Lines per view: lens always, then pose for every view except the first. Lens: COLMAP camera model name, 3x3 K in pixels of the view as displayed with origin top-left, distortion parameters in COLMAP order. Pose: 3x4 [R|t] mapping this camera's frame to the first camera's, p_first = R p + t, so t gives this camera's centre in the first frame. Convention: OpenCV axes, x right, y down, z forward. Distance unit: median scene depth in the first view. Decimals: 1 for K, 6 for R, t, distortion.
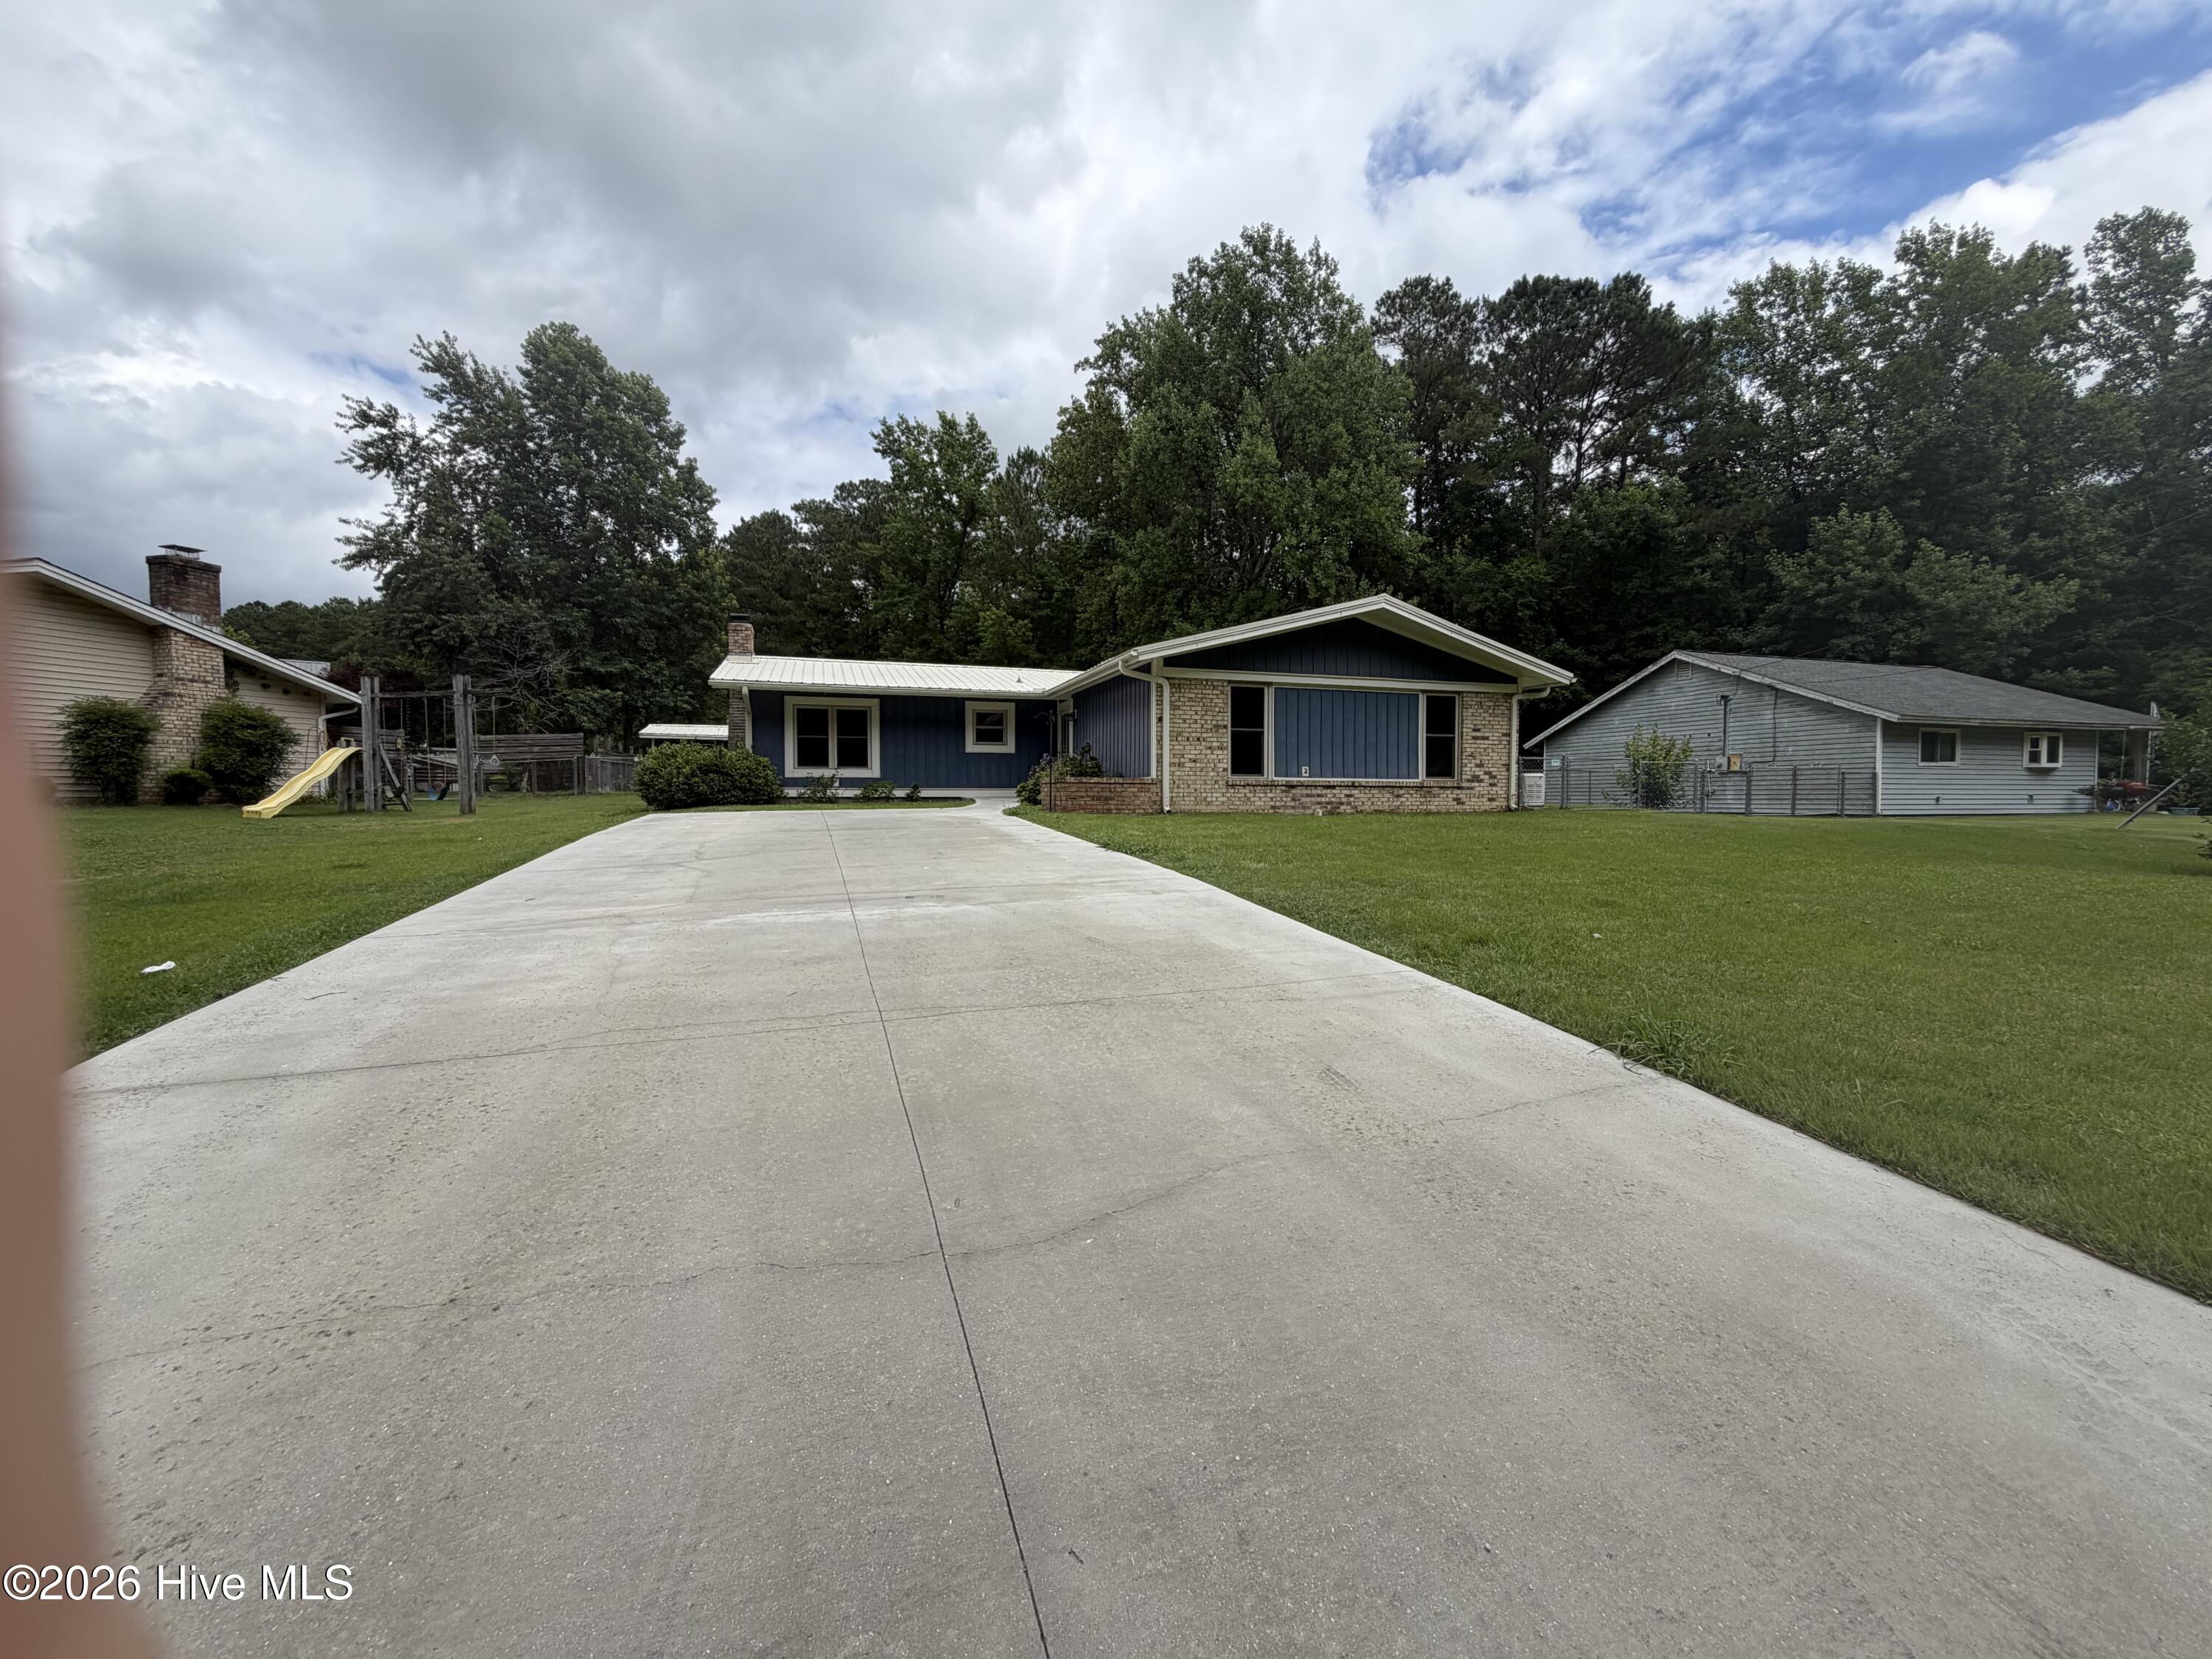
lens RADIAL K [[882.8, 0, 1107.6], [0, 882.8, 832.0], [0, 0, 1]] dist [-0.002488, 0.000438]
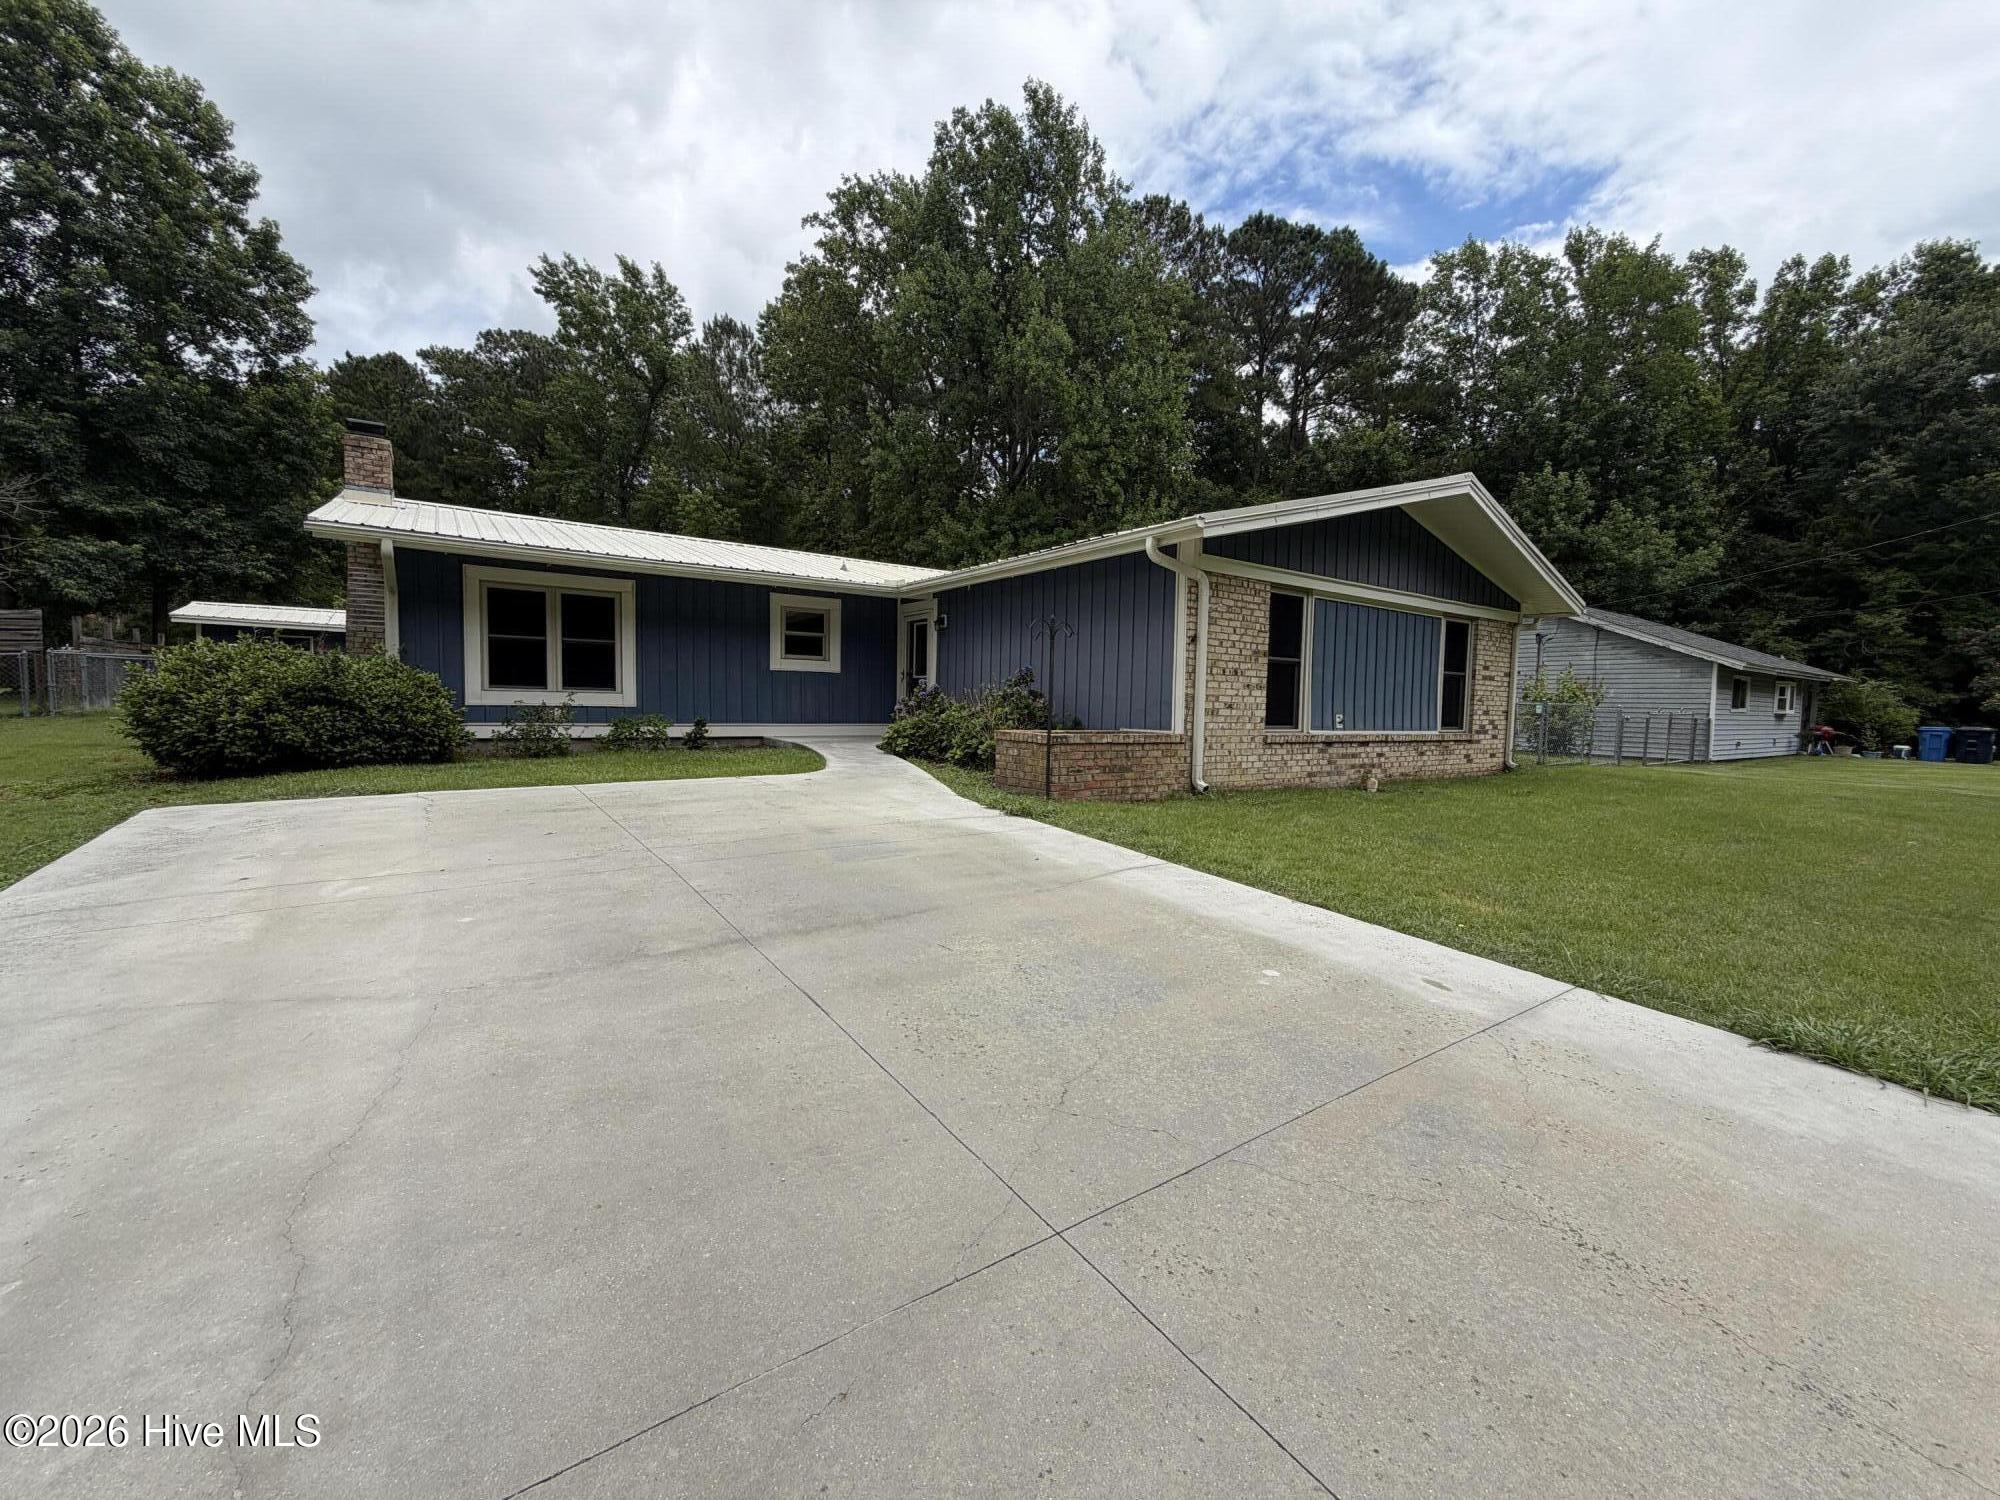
lens RADIAL K [[798.2, 0, 997.3], [0, 798.2, 749.2], [0, 0, 1]] dist [-0.002488, 0.000438]
pose [[0.957215, 0.004294, 0.289345, -0.110580], [-0.011232, 0.999688, 0.022320, -0.029309], [-0.289159, -0.024615, 0.956965, 0.240720]]
